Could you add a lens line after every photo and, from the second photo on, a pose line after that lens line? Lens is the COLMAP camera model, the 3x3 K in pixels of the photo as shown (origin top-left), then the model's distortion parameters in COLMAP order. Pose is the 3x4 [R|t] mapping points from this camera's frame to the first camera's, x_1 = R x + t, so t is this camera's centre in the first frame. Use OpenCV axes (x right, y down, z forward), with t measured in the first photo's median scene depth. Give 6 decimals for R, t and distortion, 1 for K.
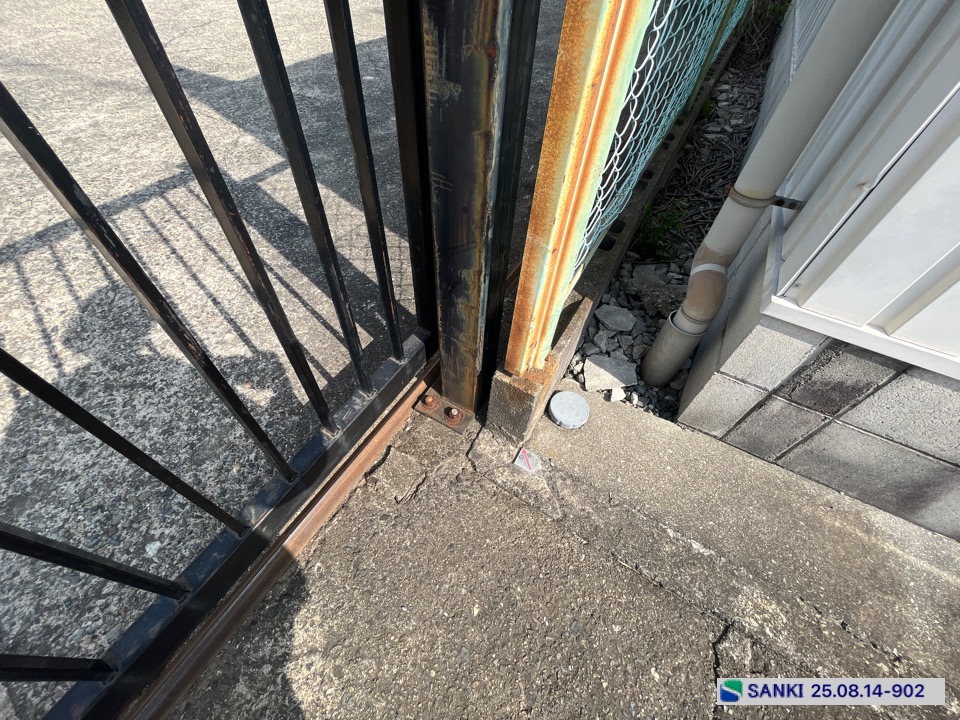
lens RADIAL K [[385.7, 0, 479.8], [0, 385.7, 358.1], [0, 0, 1]] dist [-0.002184, -0.000287]
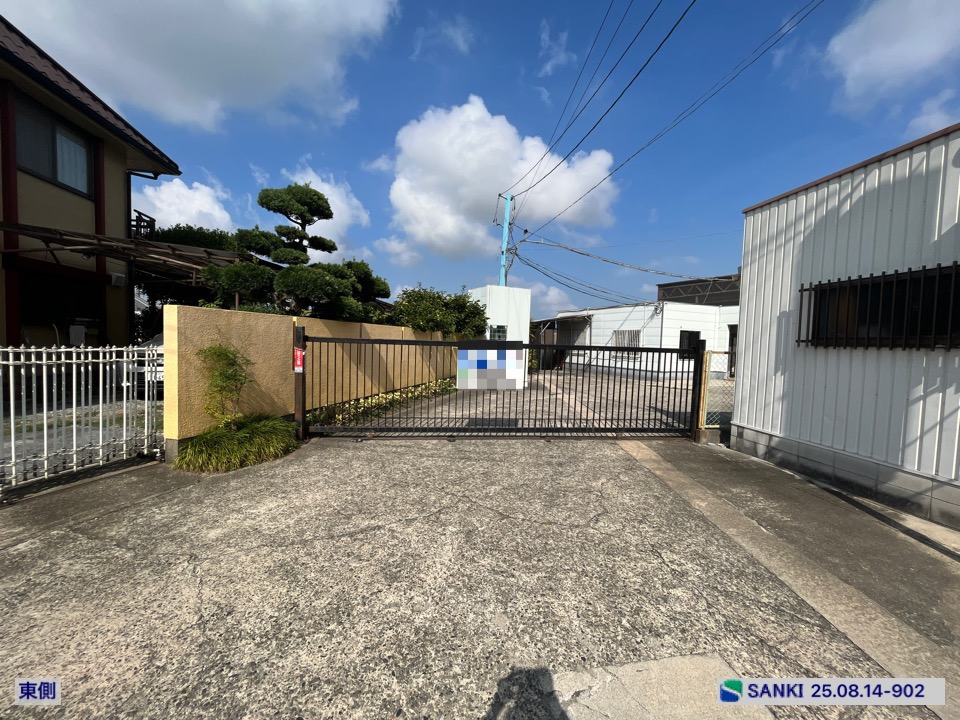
lens RADIAL K [[385.7, 0, 477.4], [0, 385.7, 359.3], [0, 0, 1]] dist [-0.002184, -0.000287]
pose [[0.602129, 0.020048, -0.798147, 1.202620], [-0.623062, 0.636895, -0.454046, 1.847085], [0.499233, 0.770690, 0.395984, -1.821517]]
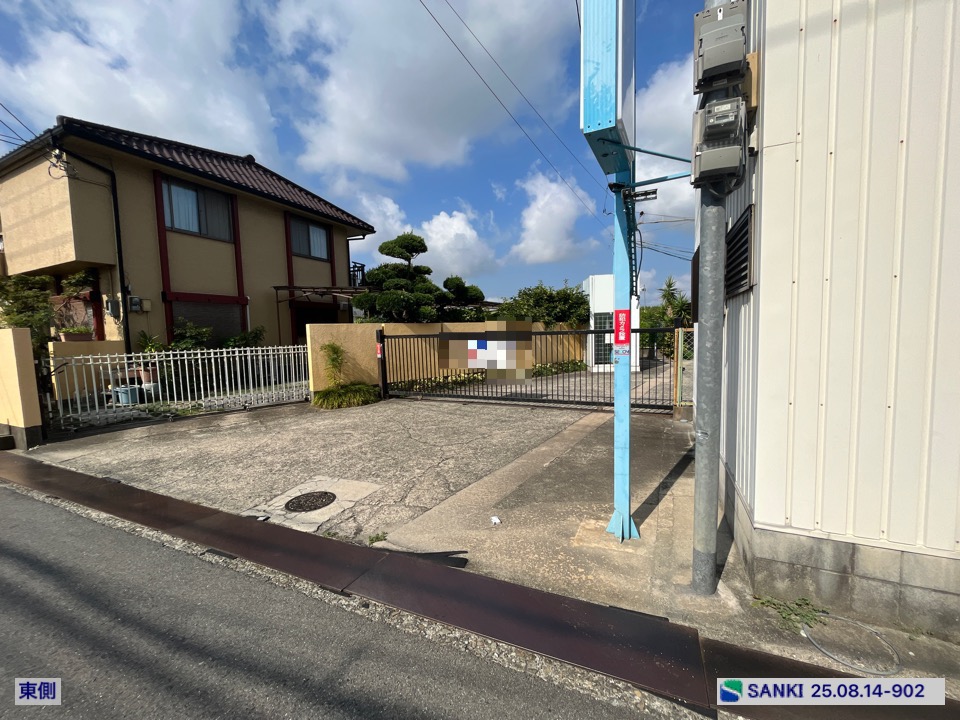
lens RADIAL K [[385.7, 0, 477.6], [0, 385.7, 359.2], [0, 0, 1]] dist [-0.002184, -0.000287]
pose [[0.069118, 0.032718, -0.997072, 2.599768], [-0.750246, 0.660462, -0.030336, 0.910625], [0.657536, 0.750146, 0.070196, -0.994578]]
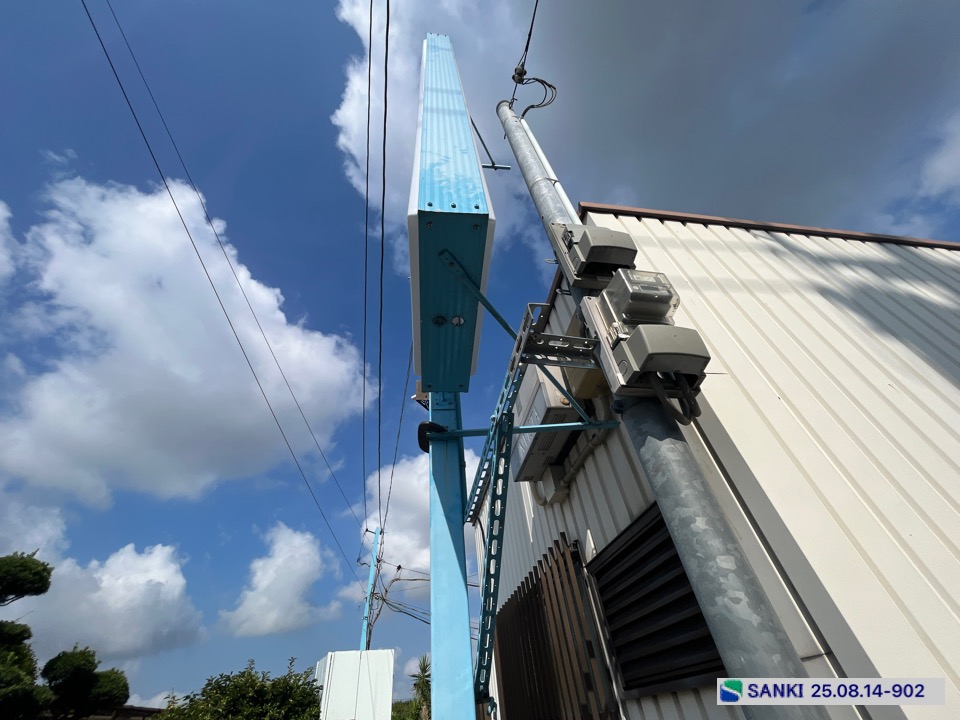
lens RADIAL K [[385.7, 0, 480.0], [0, 385.7, 362.1], [0, 0, 1]] dist [-0.002184, -0.000287]
pose [[0.607260, -0.612156, -0.506459, 1.866246], [-0.529418, 0.163533, -0.832451, 0.706263], [0.592412, 0.773642, -0.224779, -0.938527]]
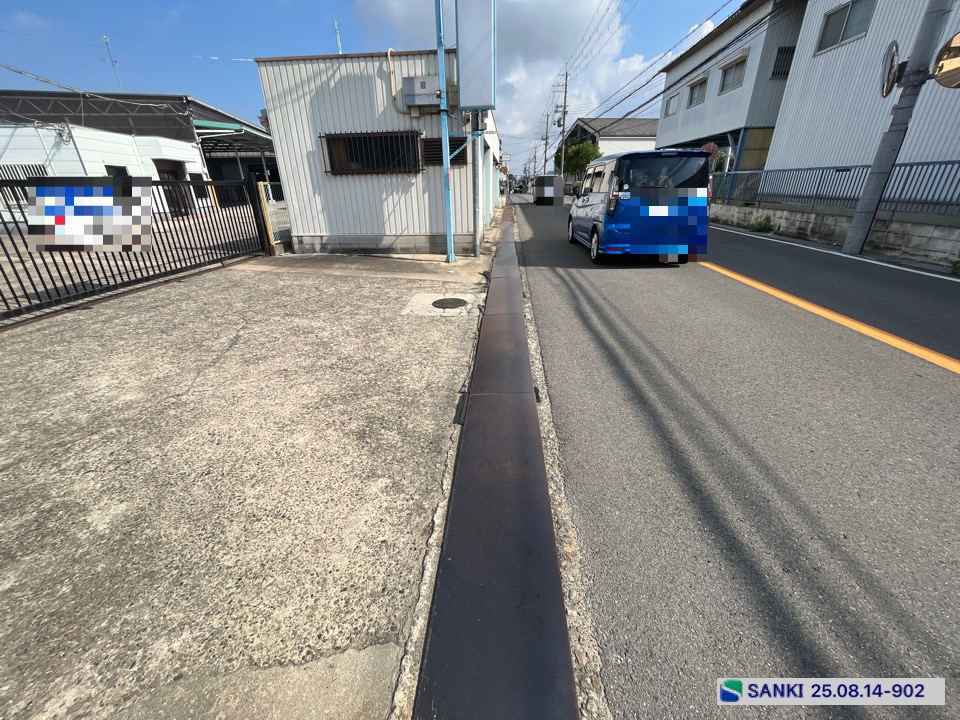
lens RADIAL K [[385.7, 0, 476.7], [0, 385.7, 359.5], [0, 0, 1]] dist [-0.002184, -0.000287]
pose [[0.910200, -0.216362, 0.353161, 0.266691], [0.349112, 0.859584, -0.373145, 2.919939], [-0.222837, 0.462929, 0.857928, -2.660937]]
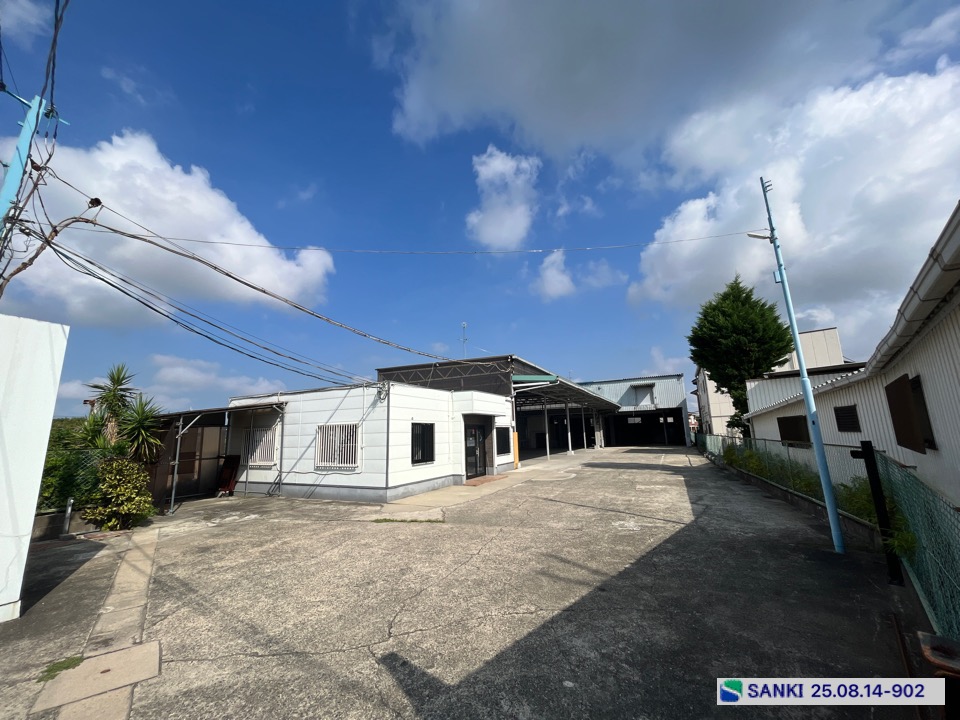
lens RADIAL K [[385.7, 0, 477.3], [0, 385.7, 358.3], [0, 0, 1]] dist [-0.002184, -0.000287]
pose [[0.970684, -0.105346, -0.216042, -0.257958], [-0.141051, 0.478127, -0.866890, -0.255477], [0.194619, 0.871950, 0.449252, -0.353385]]
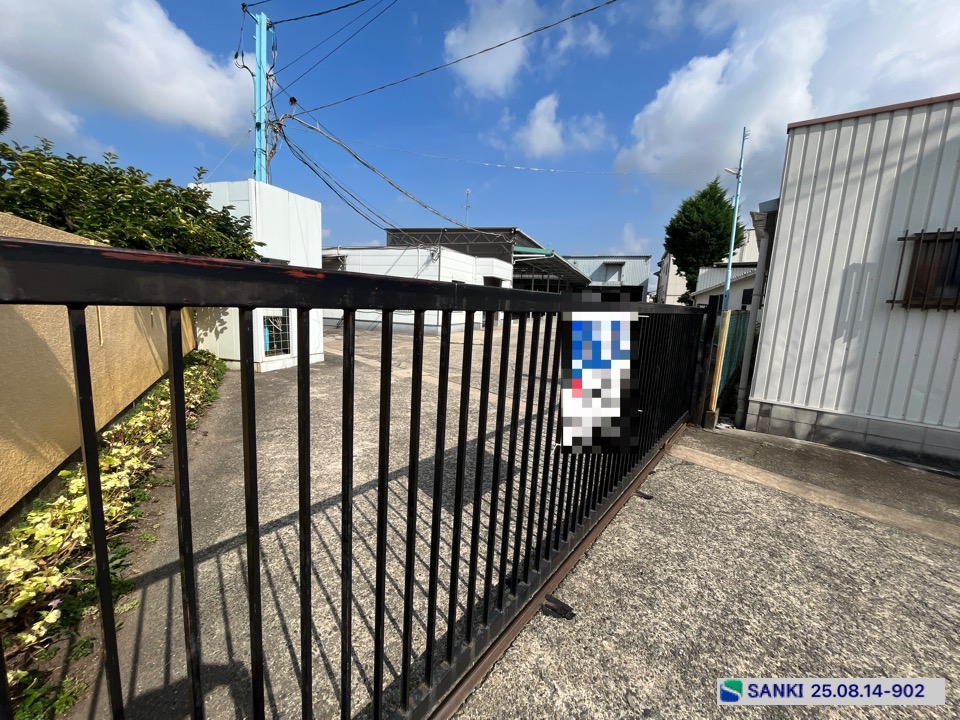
lens RADIAL K [[385.7, 0, 477.6], [0, 385.7, 360.6], [0, 0, 1]] dist [-0.002184, -0.000287]
pose [[0.990468, 0.028393, -0.134785, -0.940214], [-0.111546, 0.739425, -0.663934, 1.324982], [0.080812, 0.672640, 0.735544, -1.462093]]
